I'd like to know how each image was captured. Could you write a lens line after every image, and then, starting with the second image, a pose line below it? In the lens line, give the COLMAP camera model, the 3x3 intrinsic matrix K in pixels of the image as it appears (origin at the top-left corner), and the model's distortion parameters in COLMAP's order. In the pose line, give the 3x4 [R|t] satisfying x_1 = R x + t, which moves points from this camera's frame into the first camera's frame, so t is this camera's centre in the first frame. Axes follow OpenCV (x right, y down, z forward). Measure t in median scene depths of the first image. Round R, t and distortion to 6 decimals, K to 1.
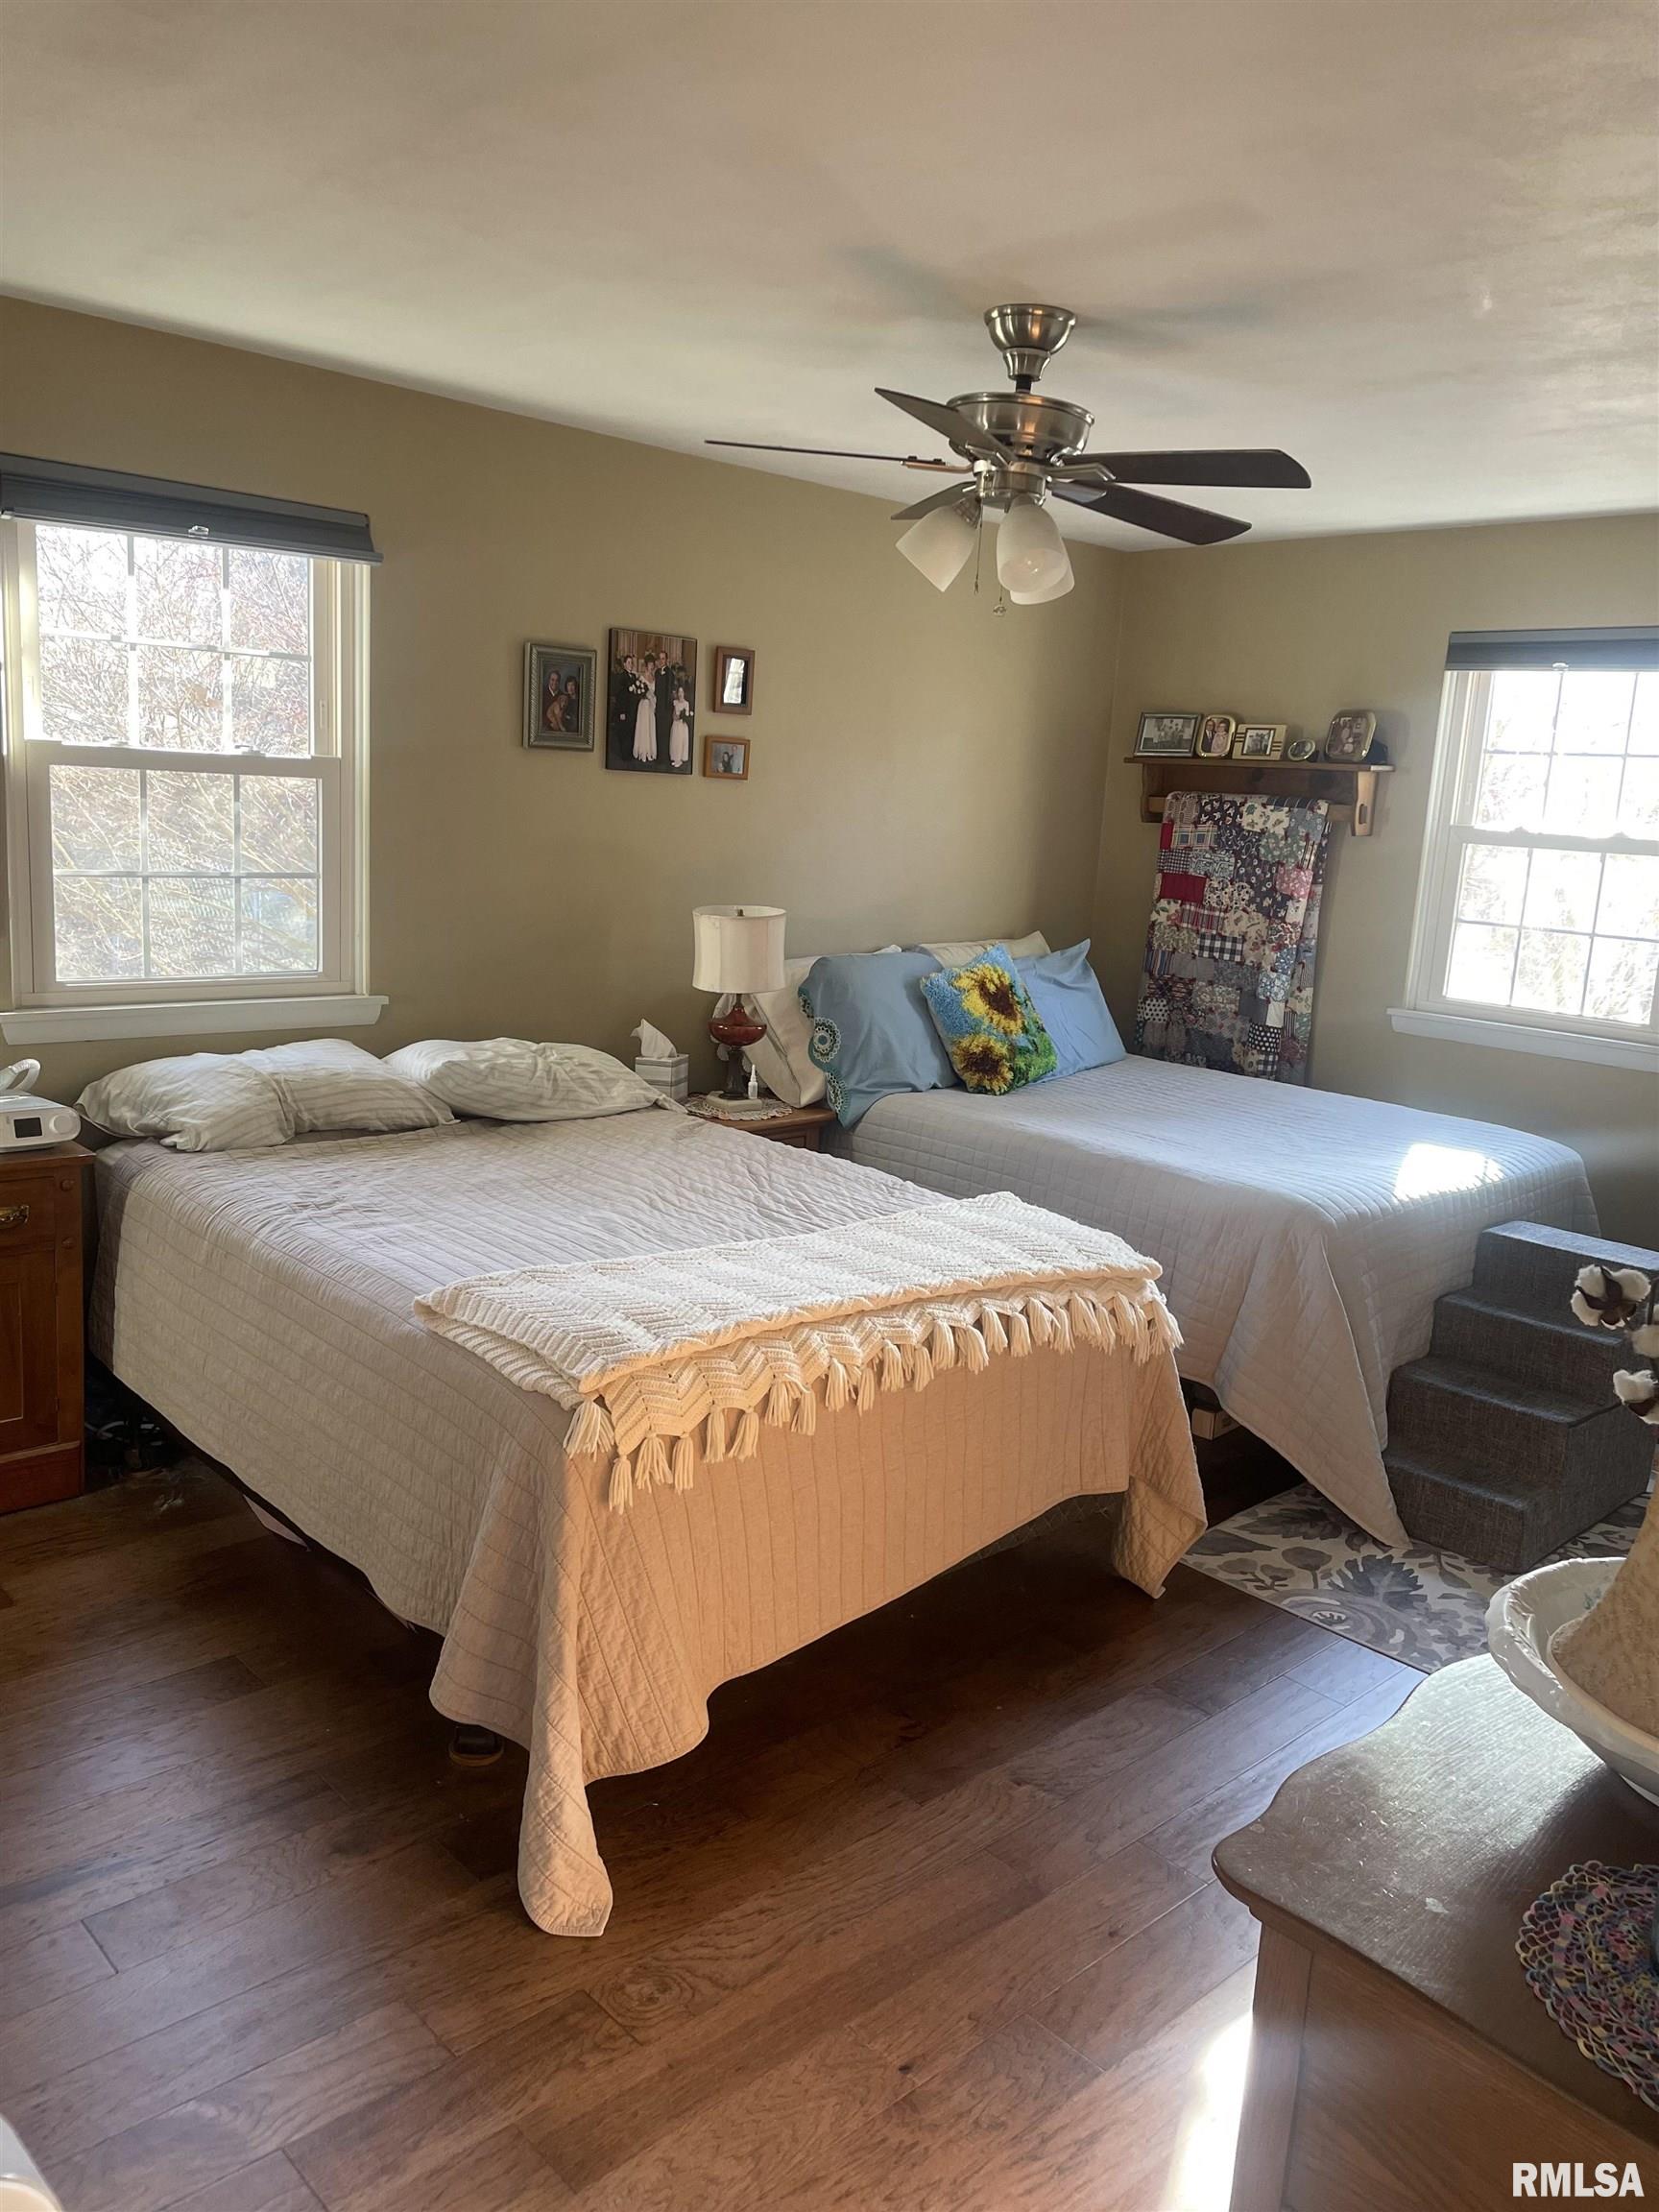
lens RADIAL K [[1667.8, 0, 829.5], [0, 1667.8, 1106.0], [0, 0, 1]] dist [0.093850, -0.113203]
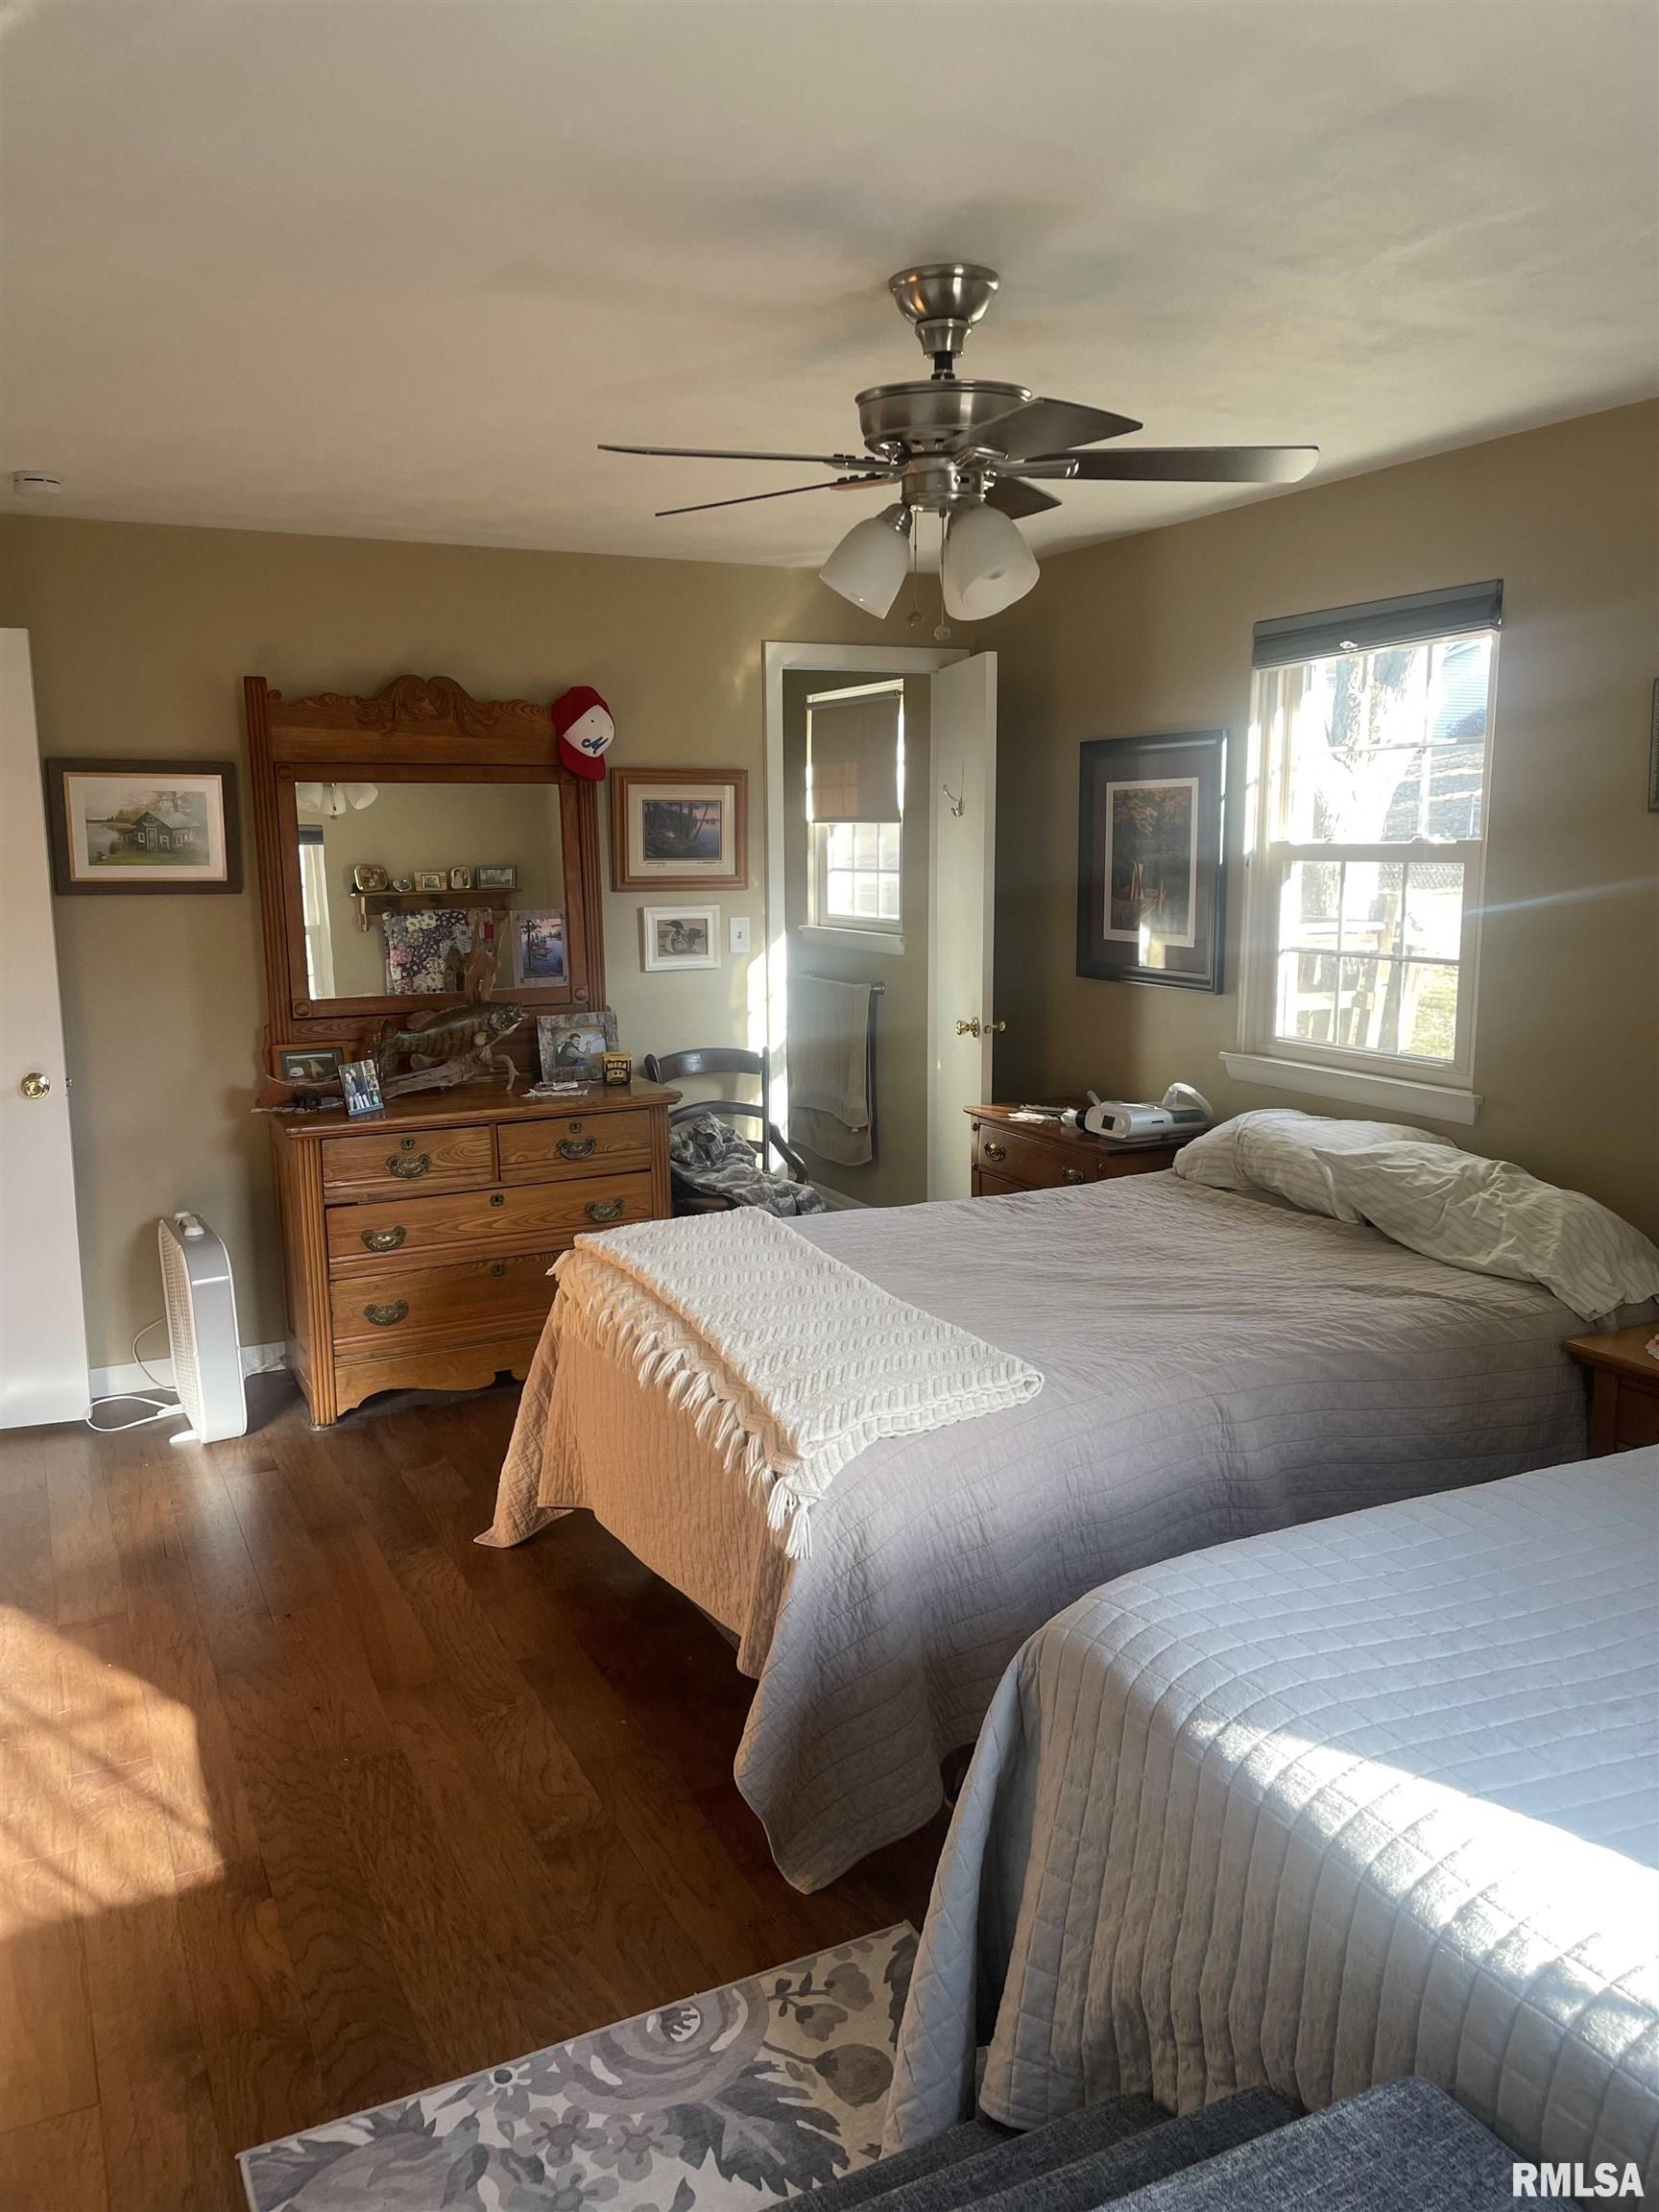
lens RADIAL K [[1682.5, 0, 831.6], [0, 1682.5, 1129.3], [0, 0, 1]] dist [0.051907, -0.000075]
pose [[-0.282299, 0.118132, -0.952025, 0.874726], [-0.198452, 0.963732, 0.178431, -0.177691], [0.938576, 0.239302, -0.248617, 1.116782]]
